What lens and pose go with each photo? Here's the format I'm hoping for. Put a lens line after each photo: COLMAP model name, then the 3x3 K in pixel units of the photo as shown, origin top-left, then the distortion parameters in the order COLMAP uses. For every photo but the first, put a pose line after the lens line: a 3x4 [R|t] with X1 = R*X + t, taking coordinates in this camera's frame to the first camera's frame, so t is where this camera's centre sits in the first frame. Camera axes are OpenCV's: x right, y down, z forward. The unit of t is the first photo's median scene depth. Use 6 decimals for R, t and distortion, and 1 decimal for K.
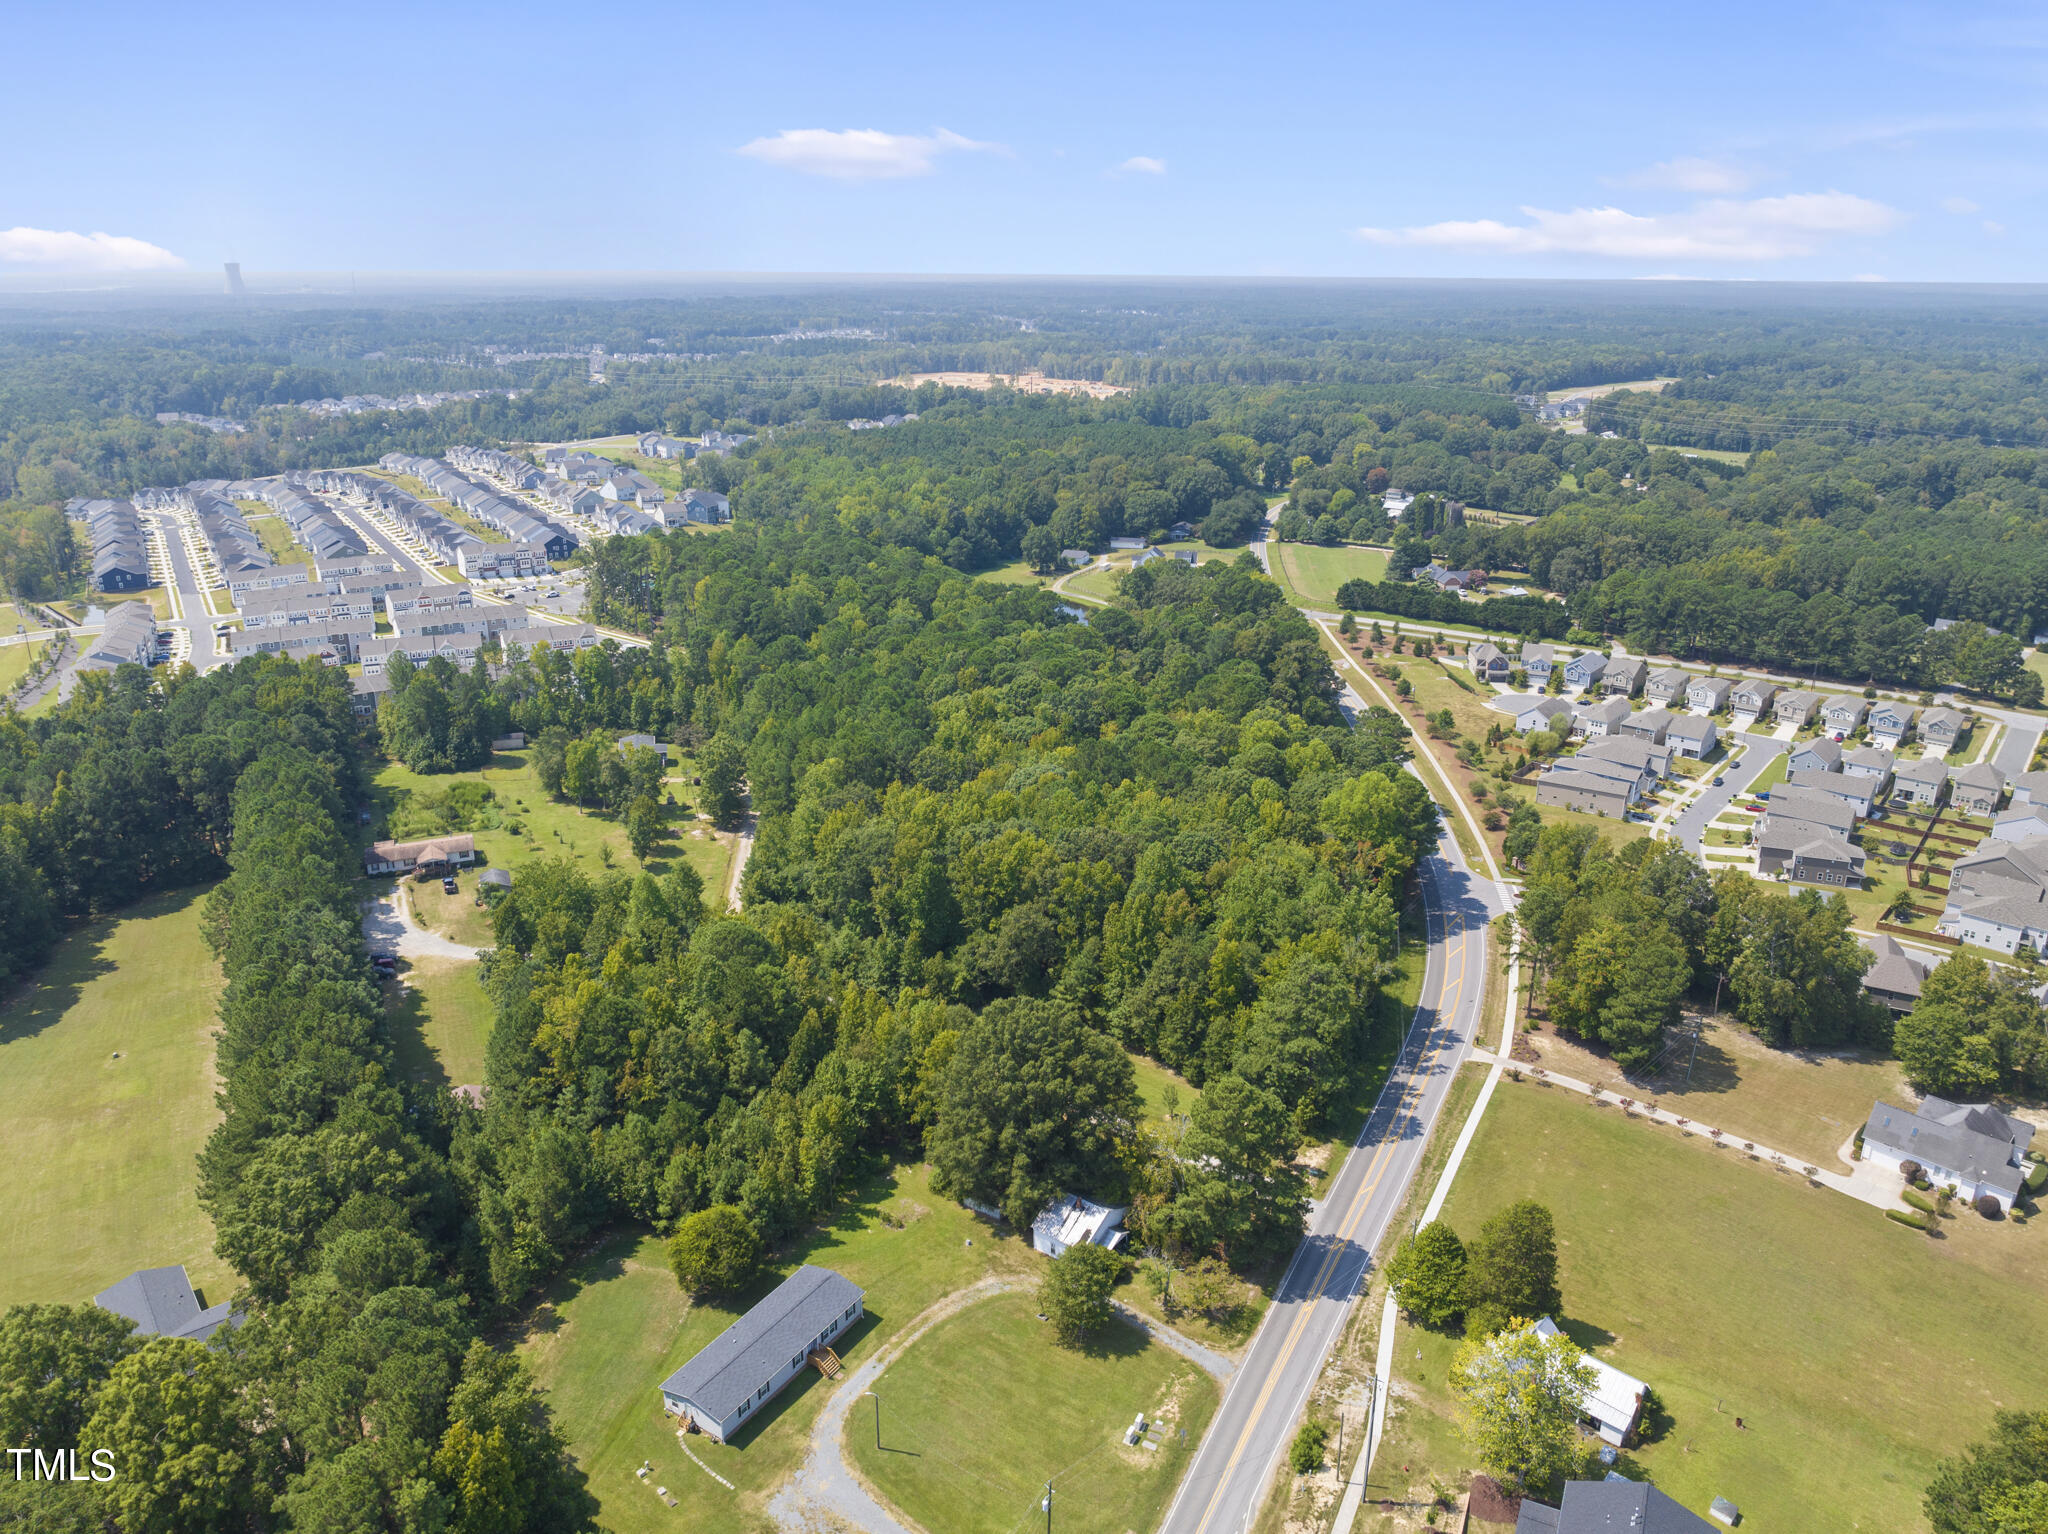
lens RADIAL K [[1435.9, 0, 1032.4], [0, 1435.9, 764.2], [0, 0, 1]] dist [-0.021698, -0.032137]
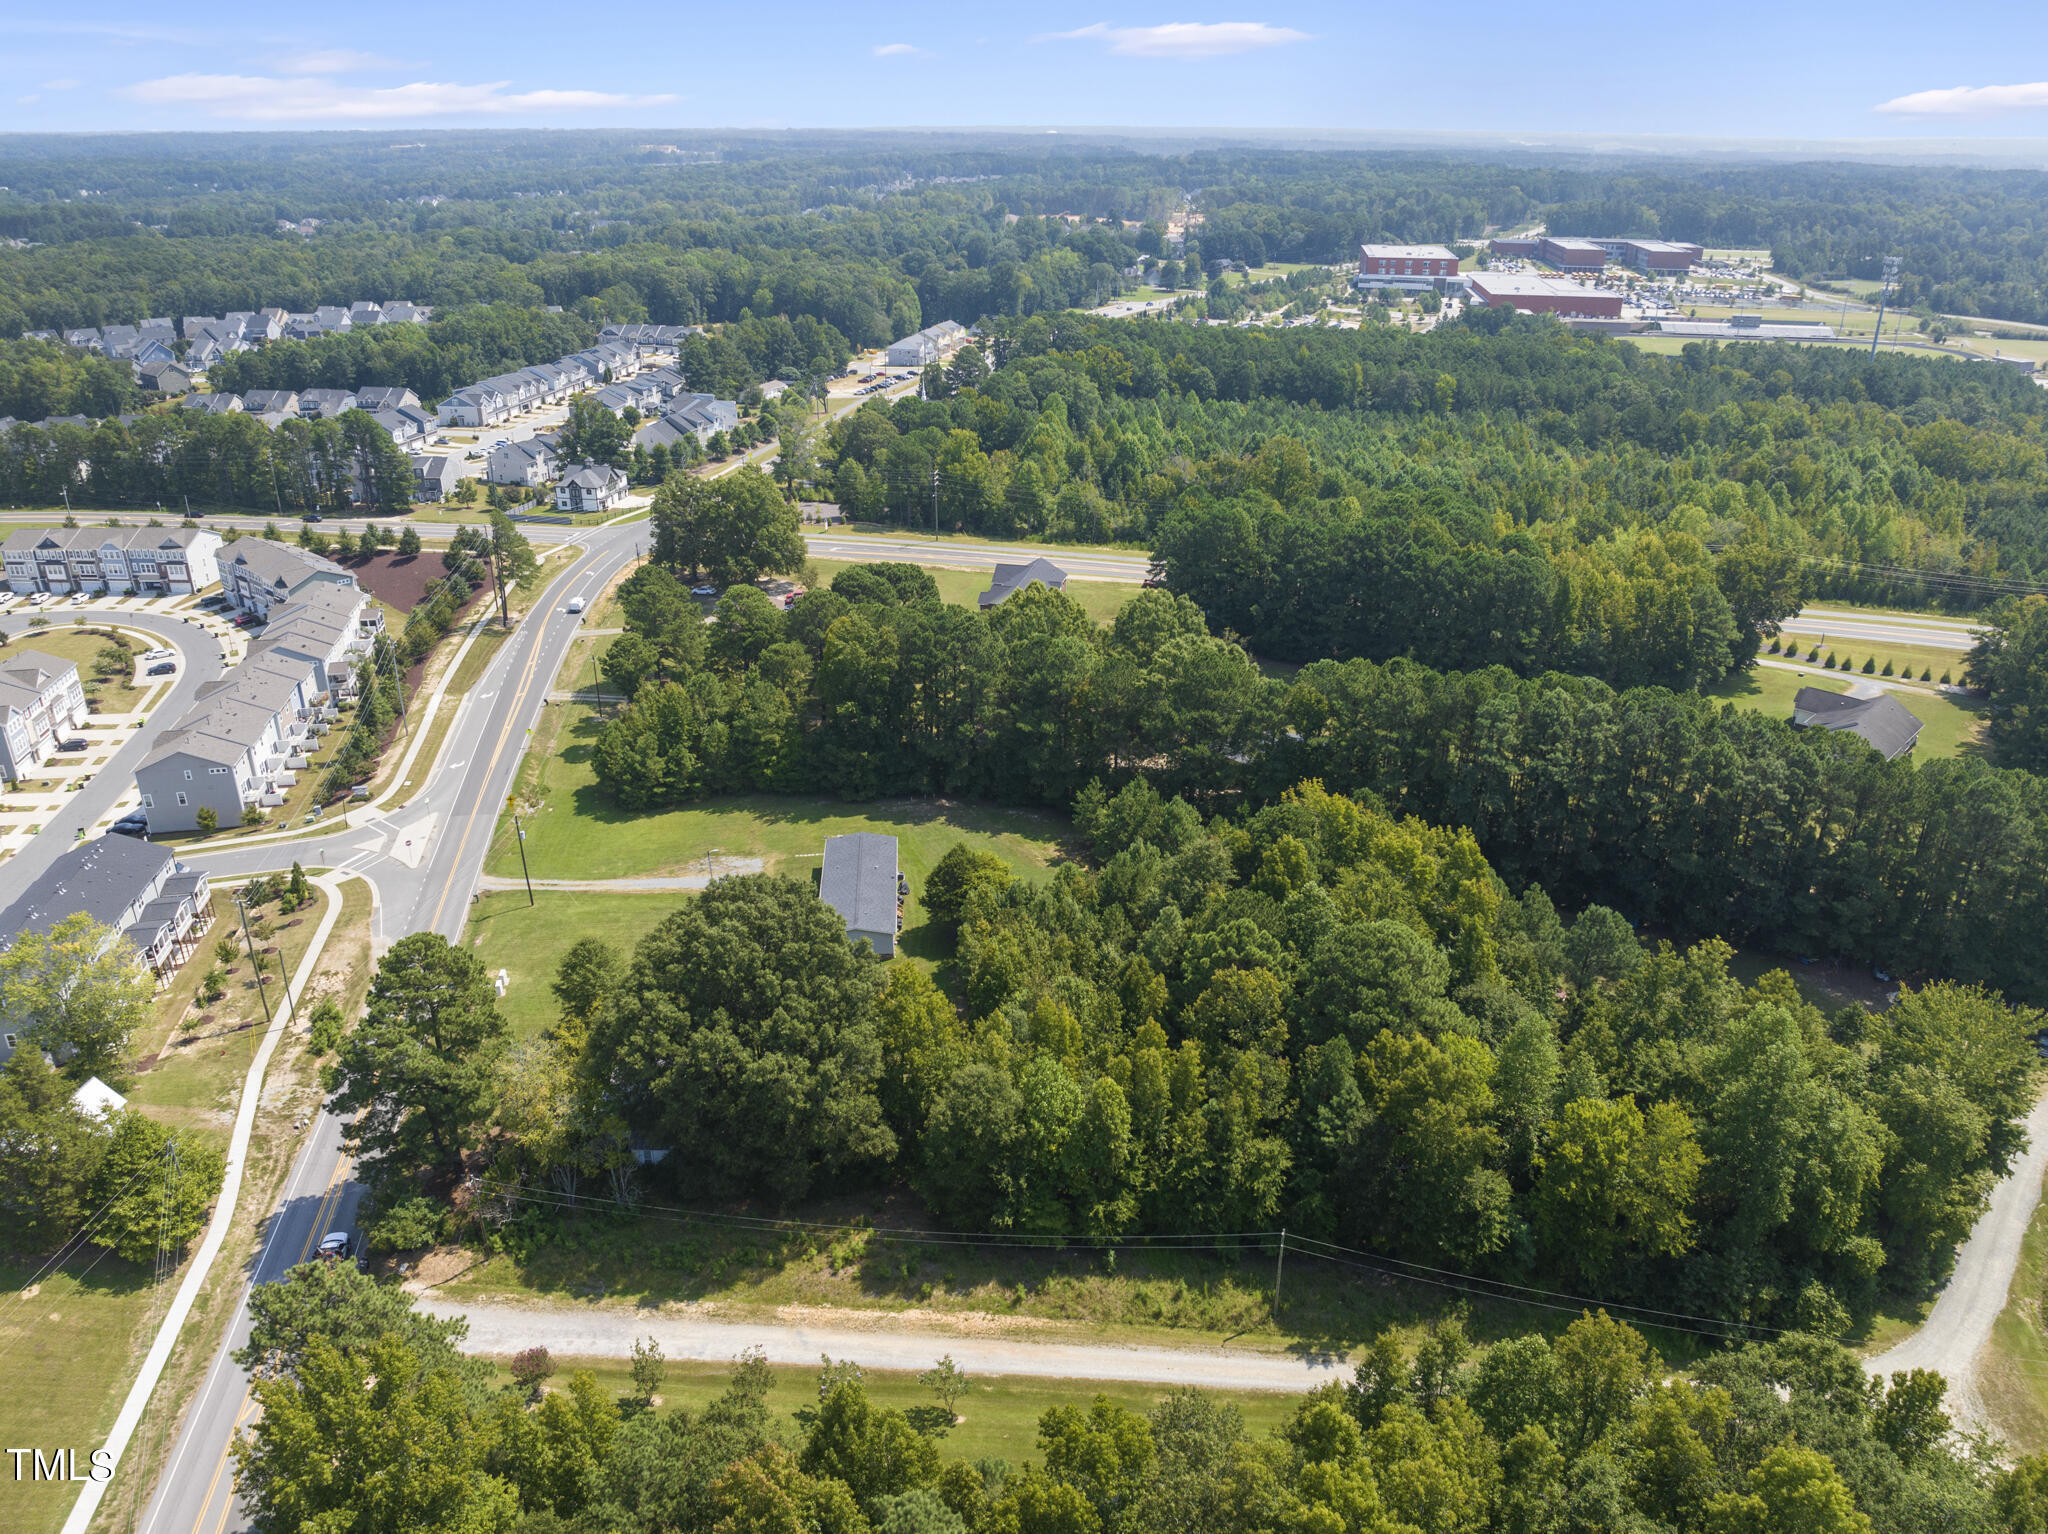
lens RADIAL K [[1453.7, 0, 1024.0], [0, 1453.7, 767.0], [0, 0, 1]] dist [-0.033382, -0.001897]
pose [[-0.804137, 0.237590, -0.544899, 0.205086], [-0.199785, 0.755314, 0.624169, -0.264326], [0.559867, 0.610780, -0.559908, 1.155364]]
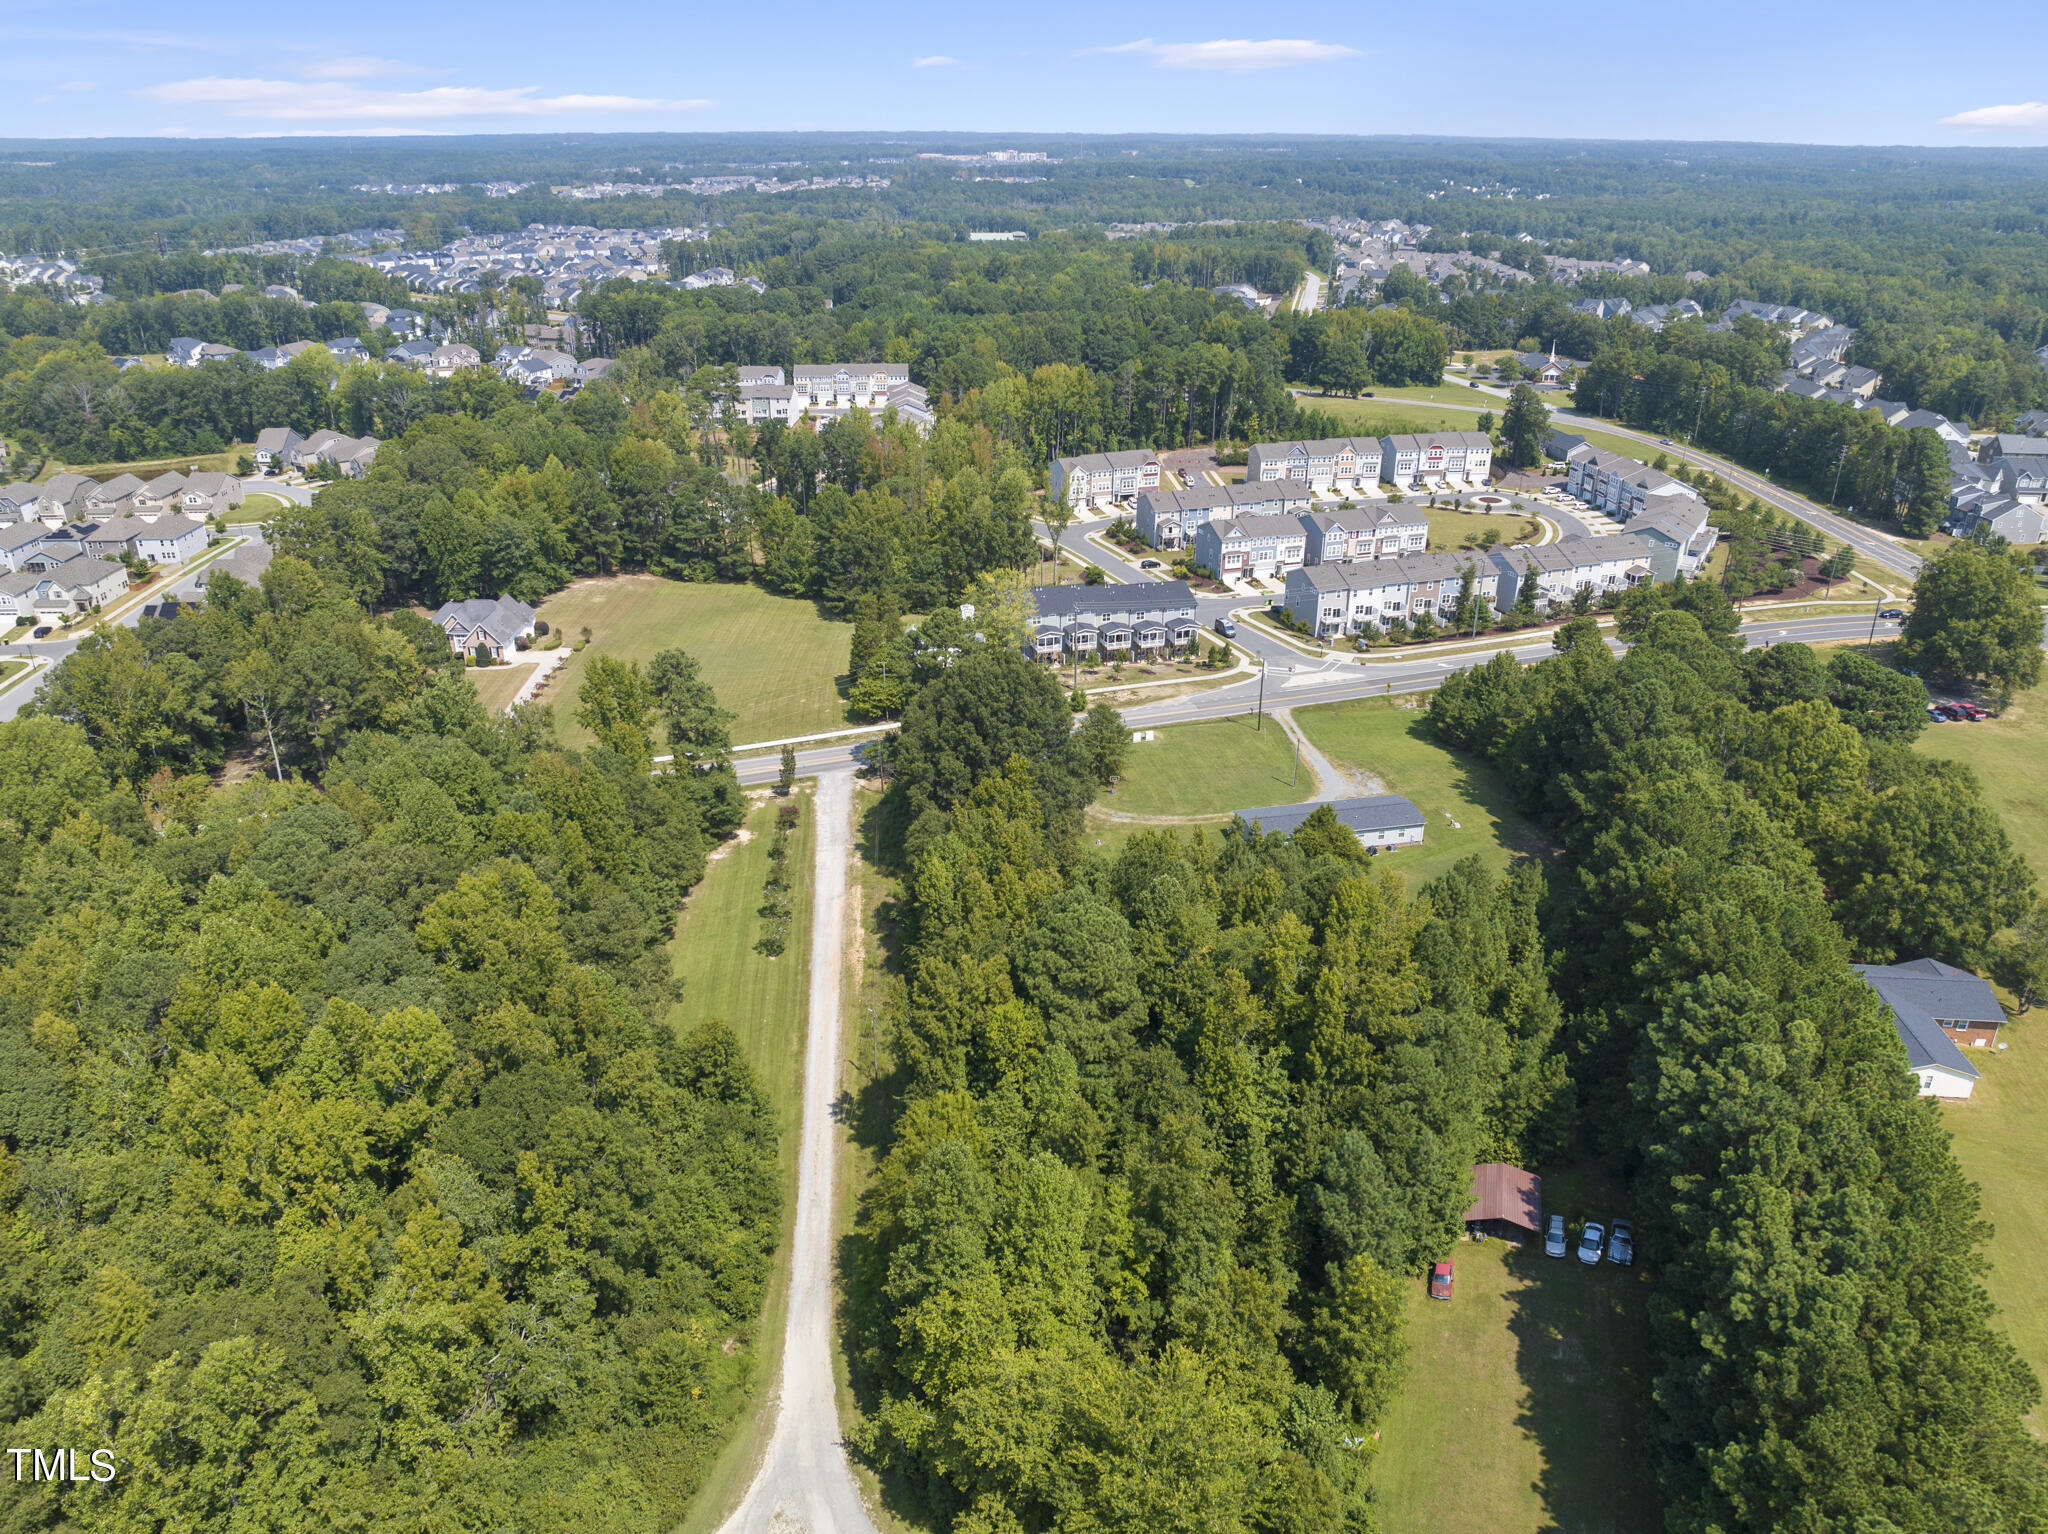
lens RADIAL K [[1438.3, 0, 1032.3], [0, 1438.3, 761.1], [0, 0, 1]] dist [-0.039518, 0.006039]
pose [[-0.712549, -0.294740, 0.636712, -0.539336], [0.221031, 0.766980, 0.602401, -0.292371], [-0.665897, 0.569973, -0.481364, 1.217813]]
